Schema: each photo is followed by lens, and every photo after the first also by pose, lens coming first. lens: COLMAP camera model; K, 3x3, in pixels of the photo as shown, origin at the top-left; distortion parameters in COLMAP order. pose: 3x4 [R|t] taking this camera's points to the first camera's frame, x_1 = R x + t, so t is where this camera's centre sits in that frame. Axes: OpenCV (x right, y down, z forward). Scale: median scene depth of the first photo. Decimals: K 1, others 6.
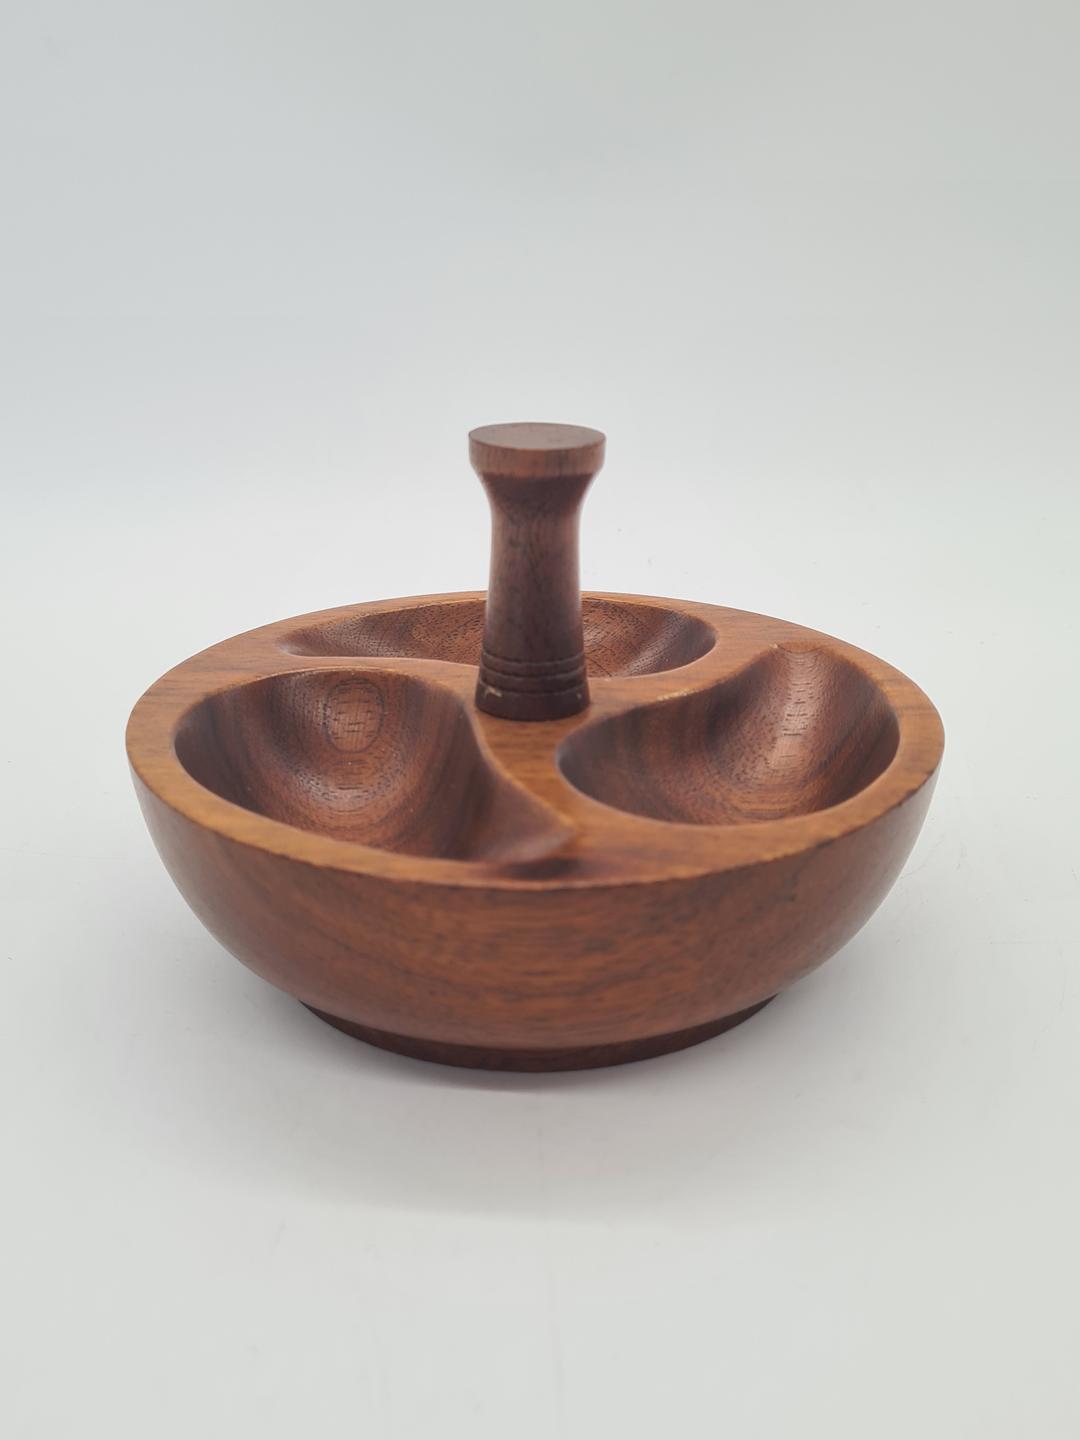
lens RADIAL K [[1488.3, 0, 540.0], [0, 1488.3, 720.0], [0, 0, 1]] dist [0.007102, 0.001131]
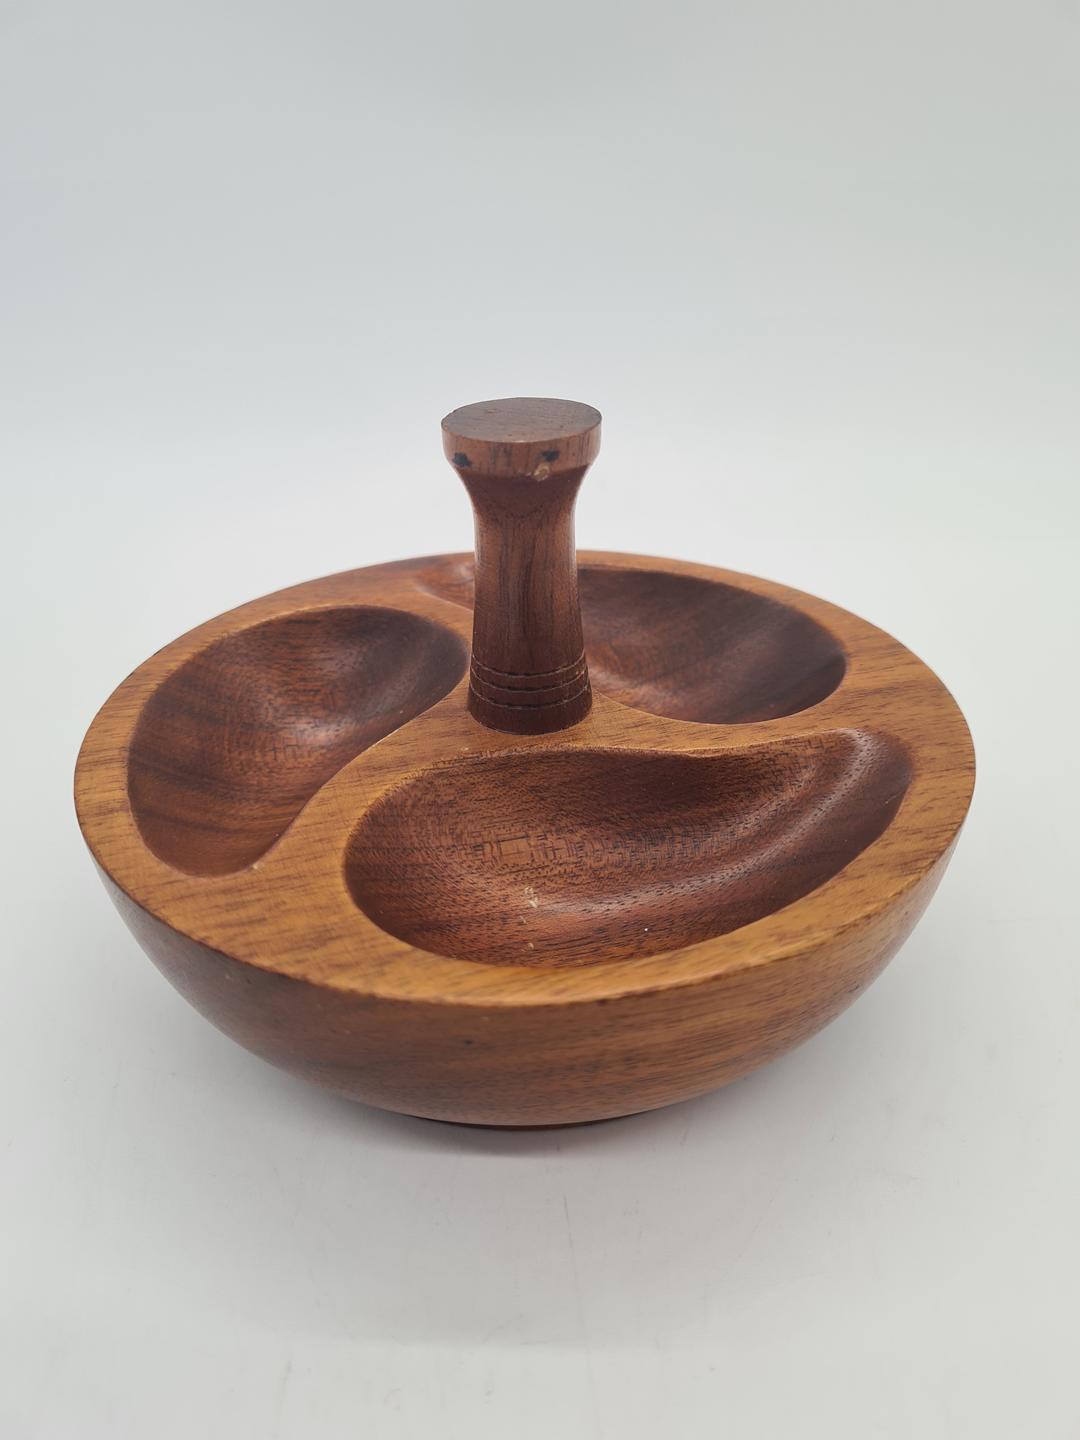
lens RADIAL K [[1141.8, 0, 540.0], [0, 1141.8, 720.0], [0, 0, 1]] dist [-0.000795, 0.001413]
pose [[-0.949287, 0.166068, -0.266974, 0.178618], [-0.106802, 0.628315, 0.770593, -0.549154], [0.295714, 0.760027, -0.578715, 1.408137]]
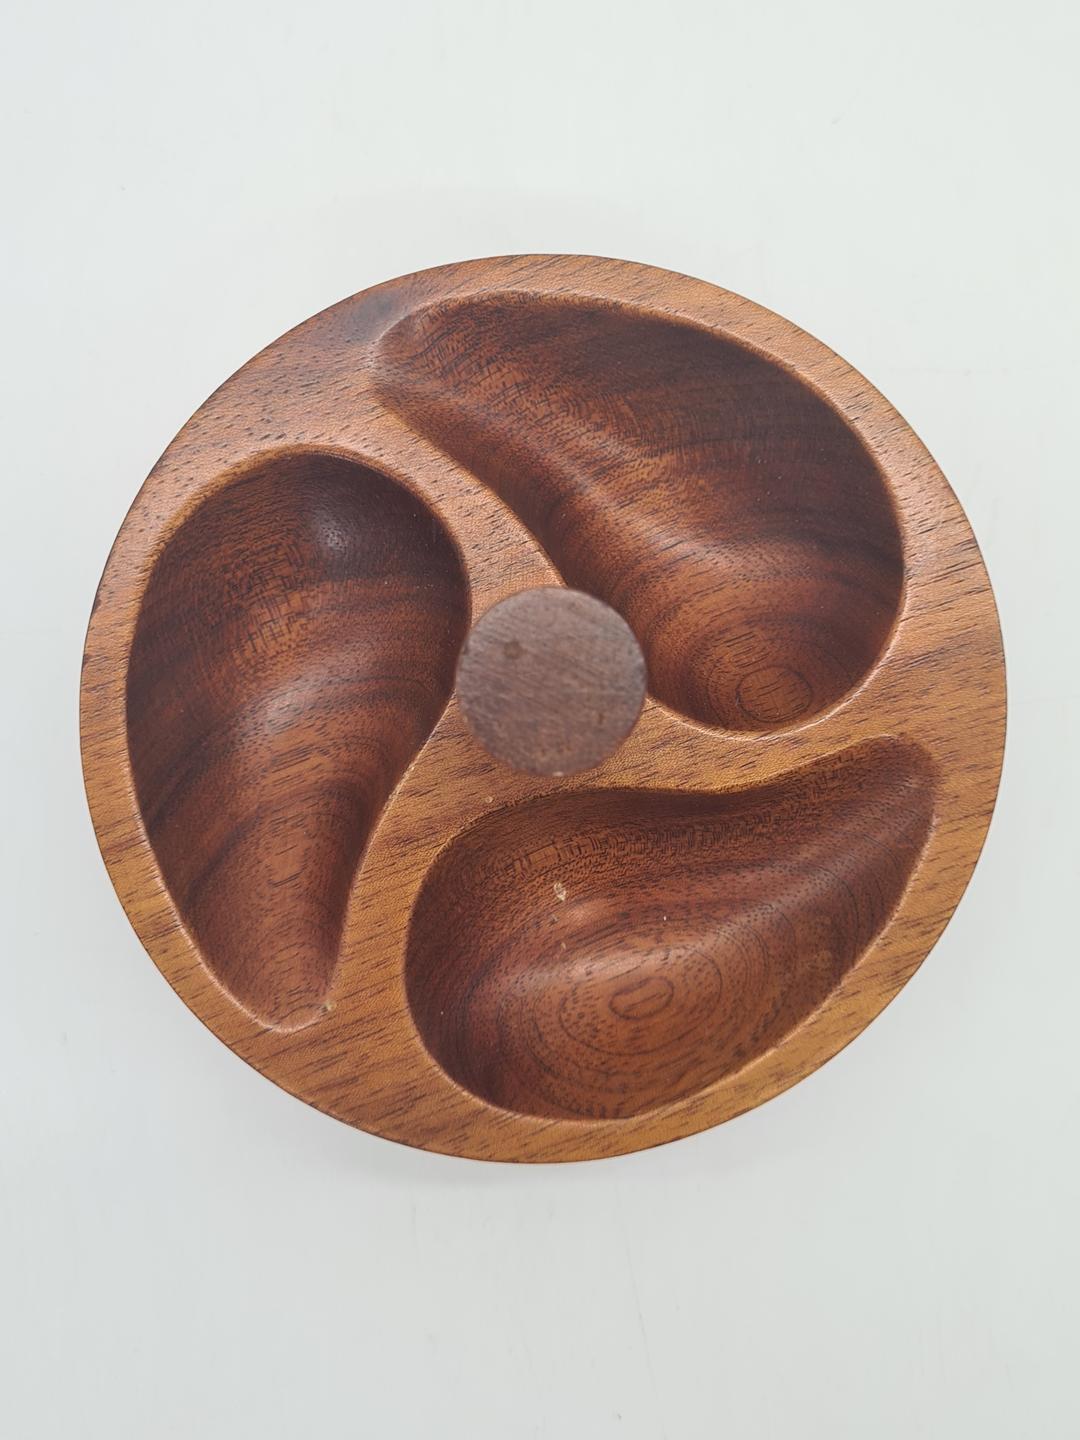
lens RADIAL K [[1488.3, 0, 540.0], [0, 1488.3, 720.0], [0, 0, 1]] dist [0.007102, 0.001131]
pose [[-0.925691, 0.376725, -0.034267, 0.032344], [-0.152668, -0.289176, 0.945024, -0.812551], [0.346104, 0.880032, 0.325201, 0.725143]]
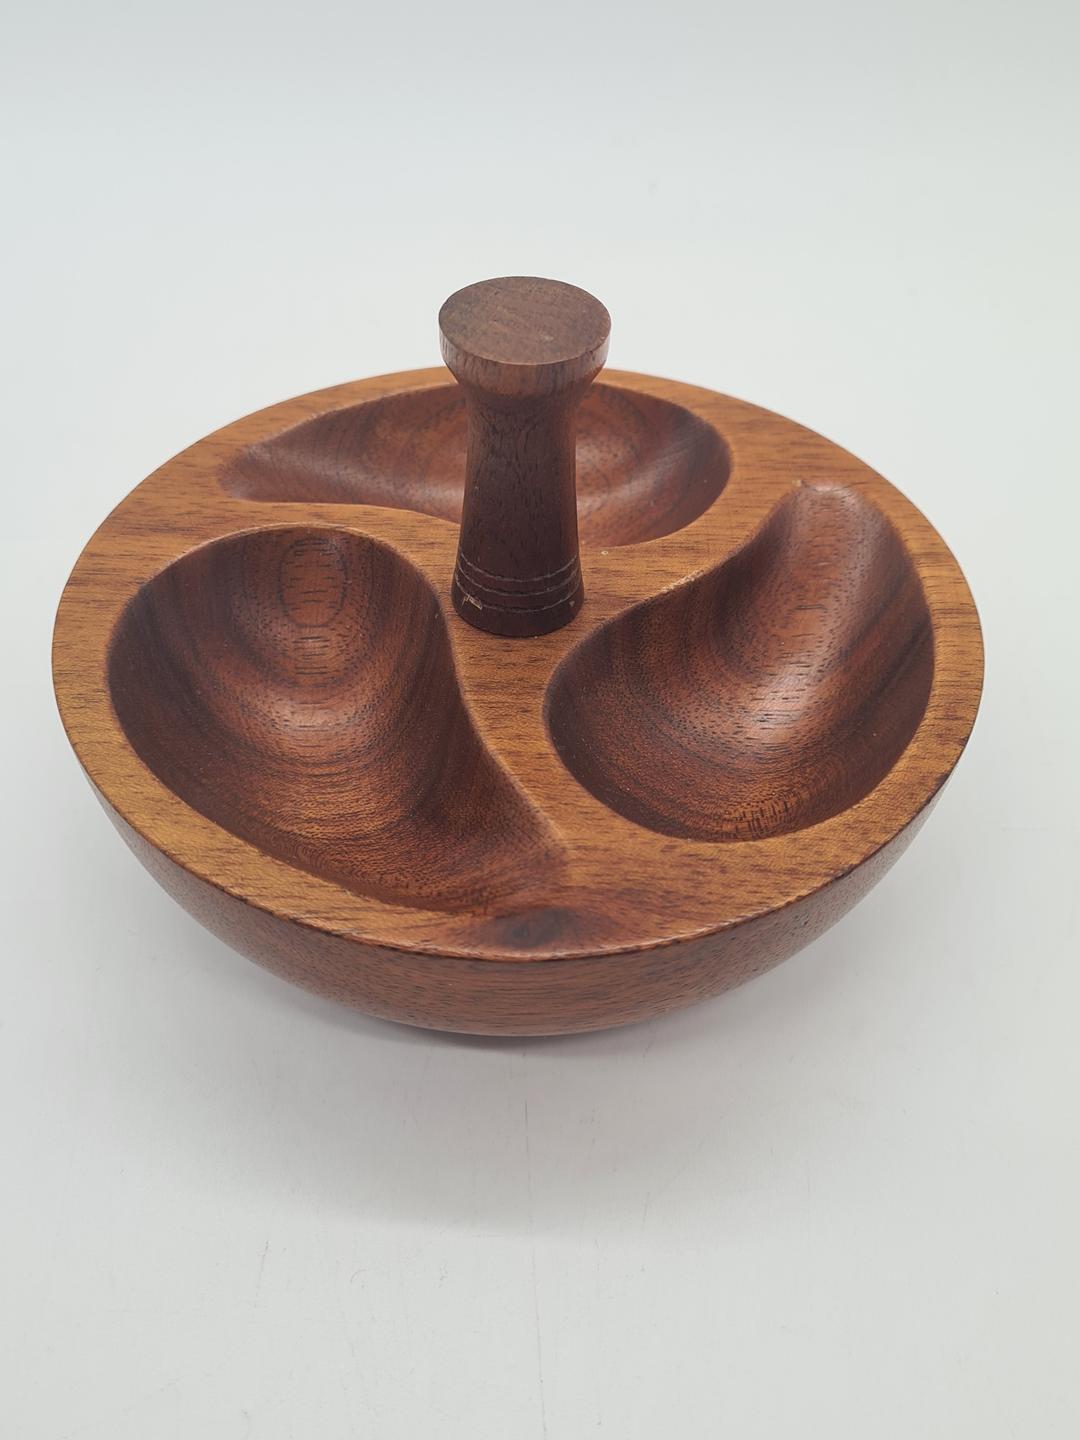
lens RADIAL K [[1488.3, 0, 540.0], [0, 1488.3, 720.0], [0, 0, 1]] dist [0.007102, 0.001131]
pose [[0.999852, 0.002170, 0.017060, -0.006639], [-0.008594, 0.922309, 0.386358, -0.279369], [-0.014896, -0.386447, 0.922191, 0.167797]]
